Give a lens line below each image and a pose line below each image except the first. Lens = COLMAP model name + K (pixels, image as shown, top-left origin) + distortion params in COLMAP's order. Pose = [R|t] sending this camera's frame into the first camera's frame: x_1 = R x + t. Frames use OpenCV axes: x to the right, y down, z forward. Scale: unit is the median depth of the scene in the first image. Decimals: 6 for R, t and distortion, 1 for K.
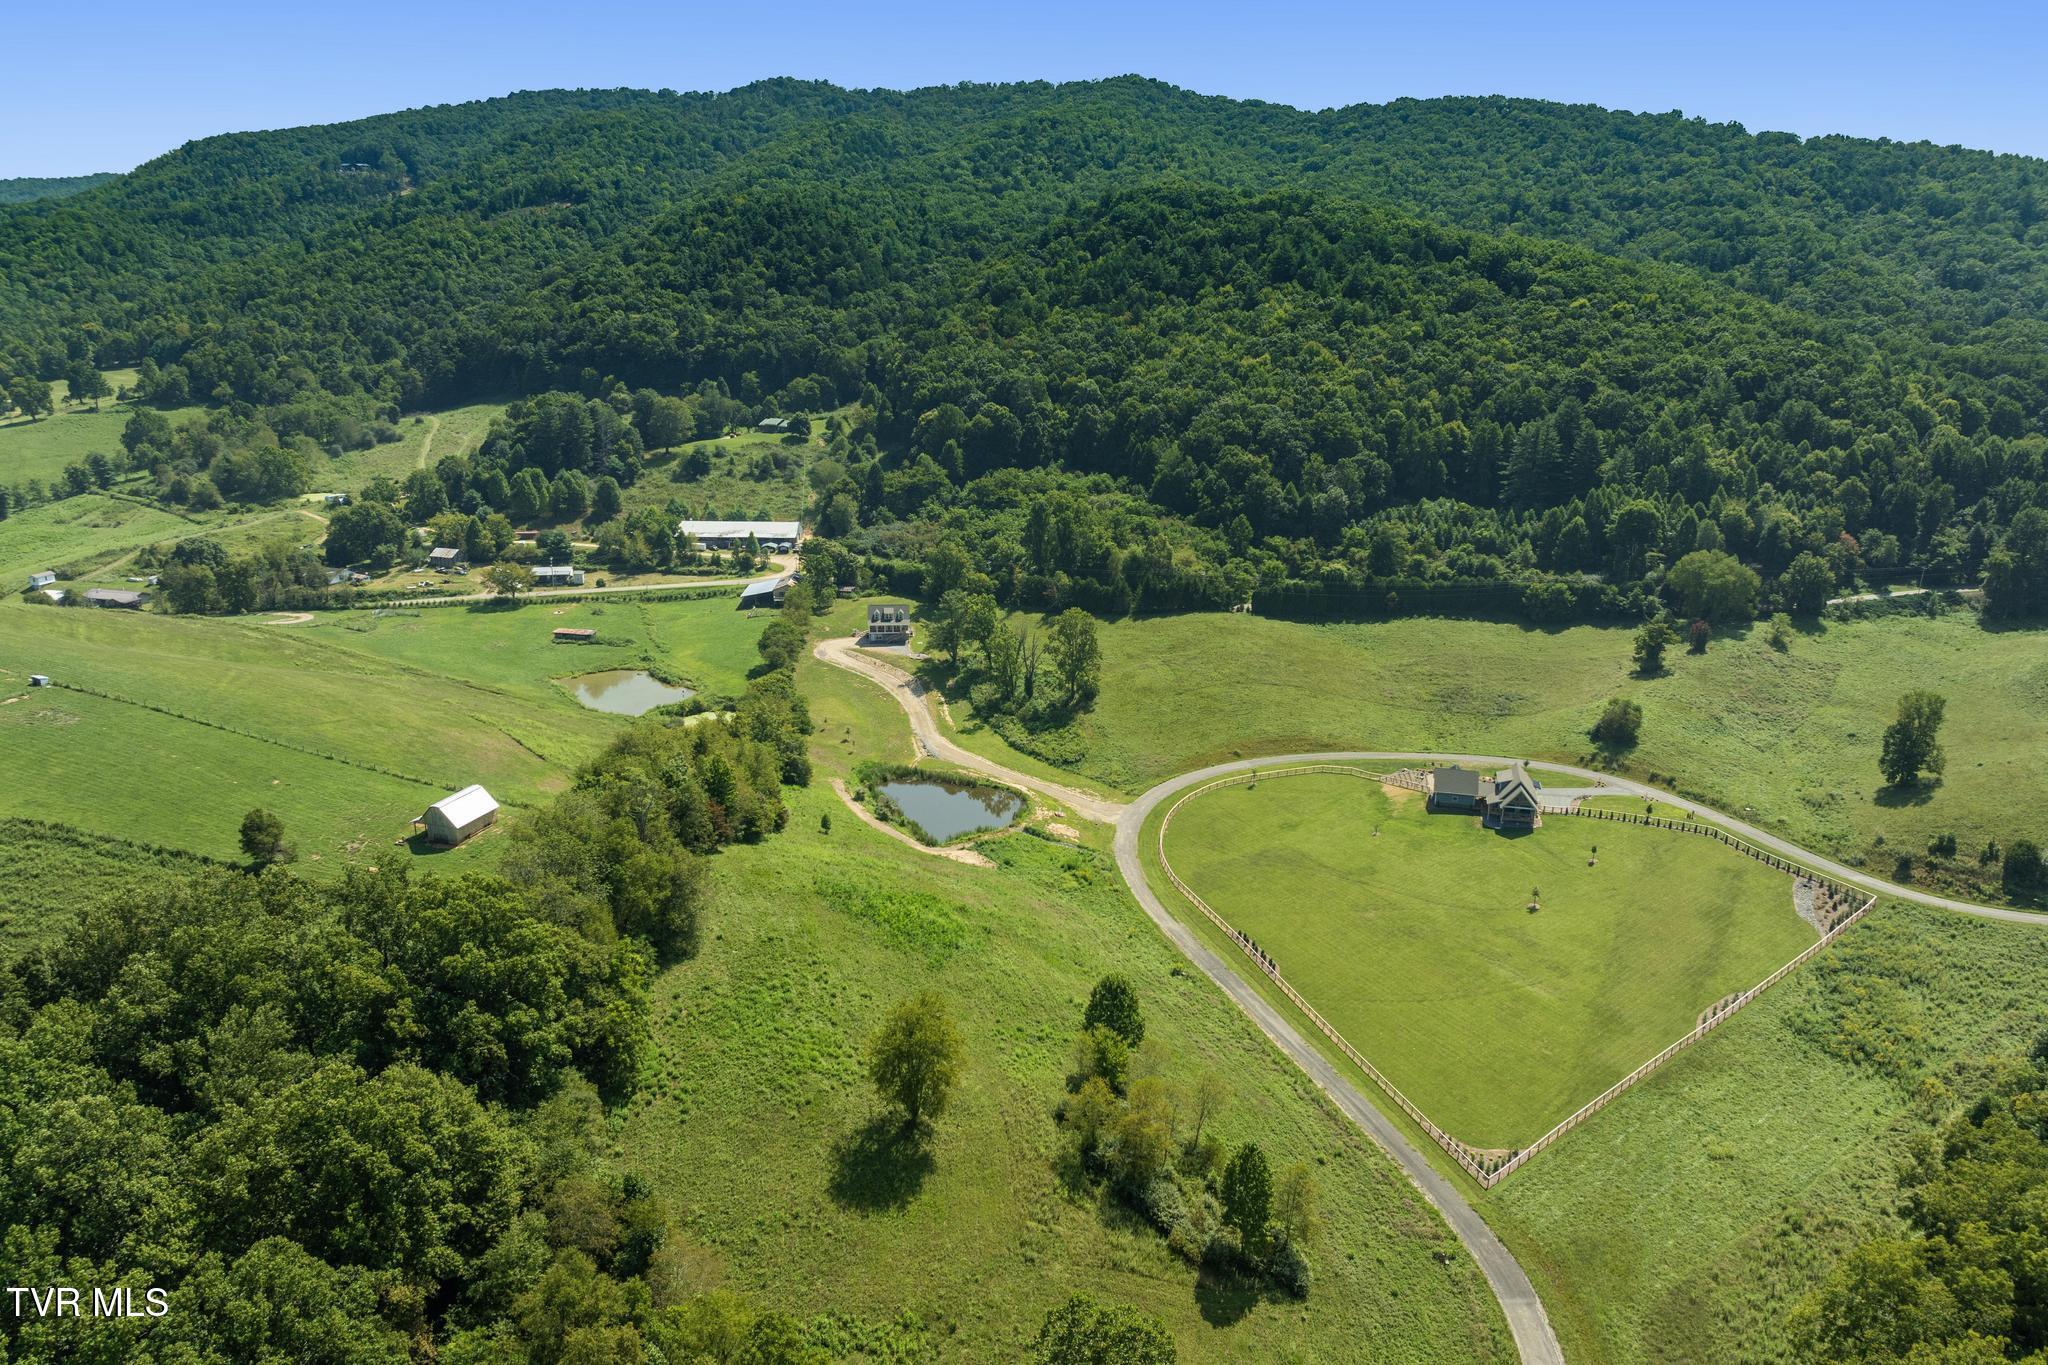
lens RADIAL K [[1393.2, 0, 1018.8], [0, 1393.2, 704.7], [0, 0, 1]] dist [-0.043100, 0.012502]
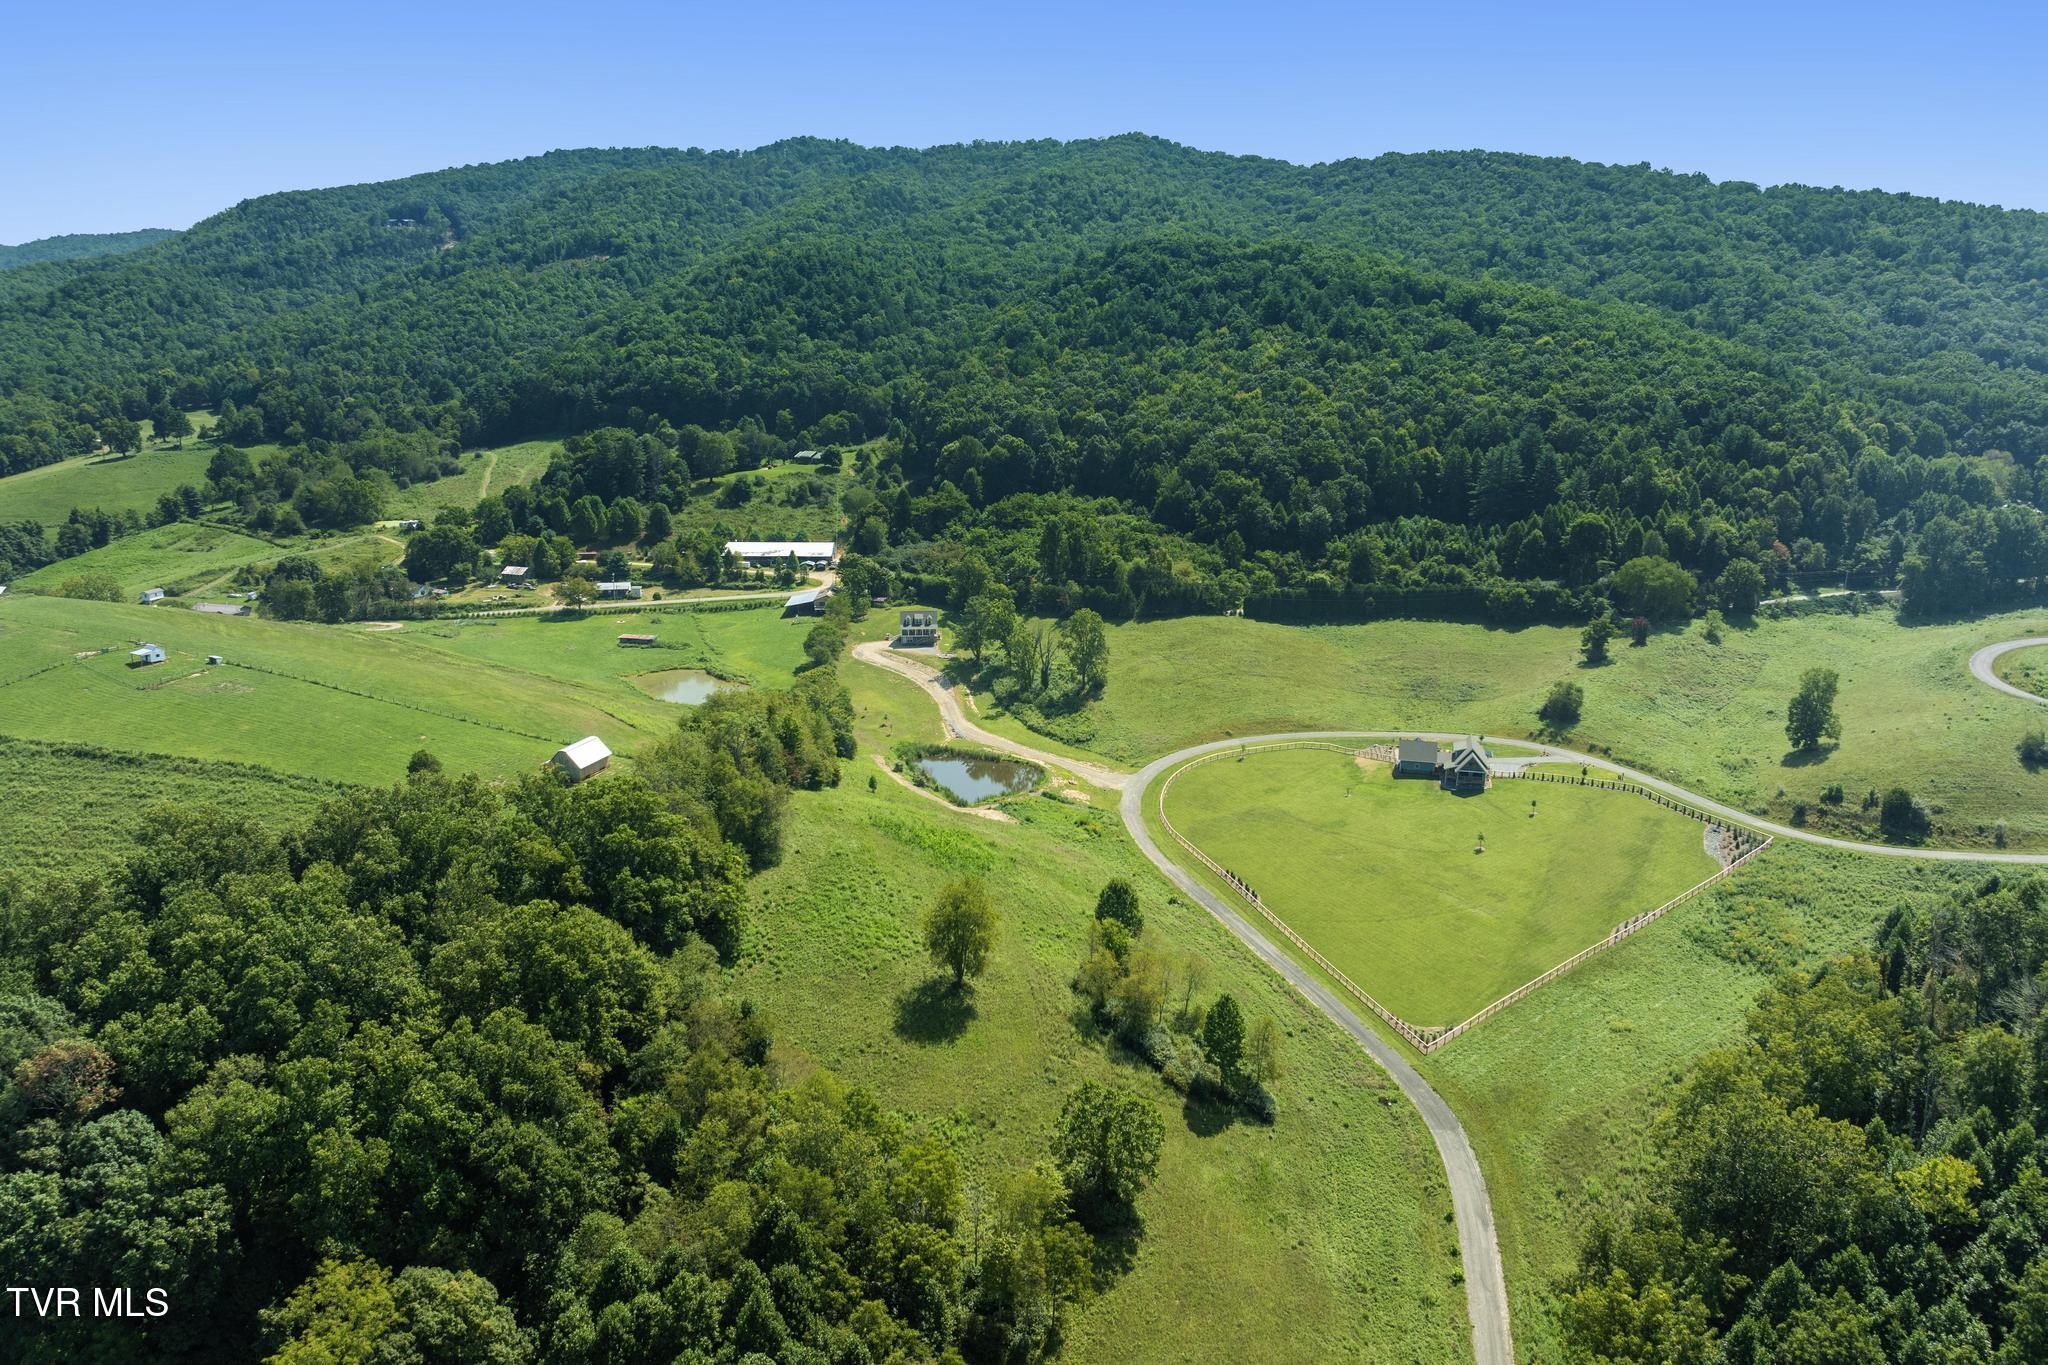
lens RADIAL K [[1393.2, 0, 1019.2], [0, 1393.2, 660.4], [0, 0, 1]] dist [-0.043100, 0.012502]
pose [[0.999952, -0.005607, -0.008085, -0.003788], [0.005115, 0.998200, -0.059746, 0.034309], [0.008406, 0.059702, 0.998181, -0.112007]]
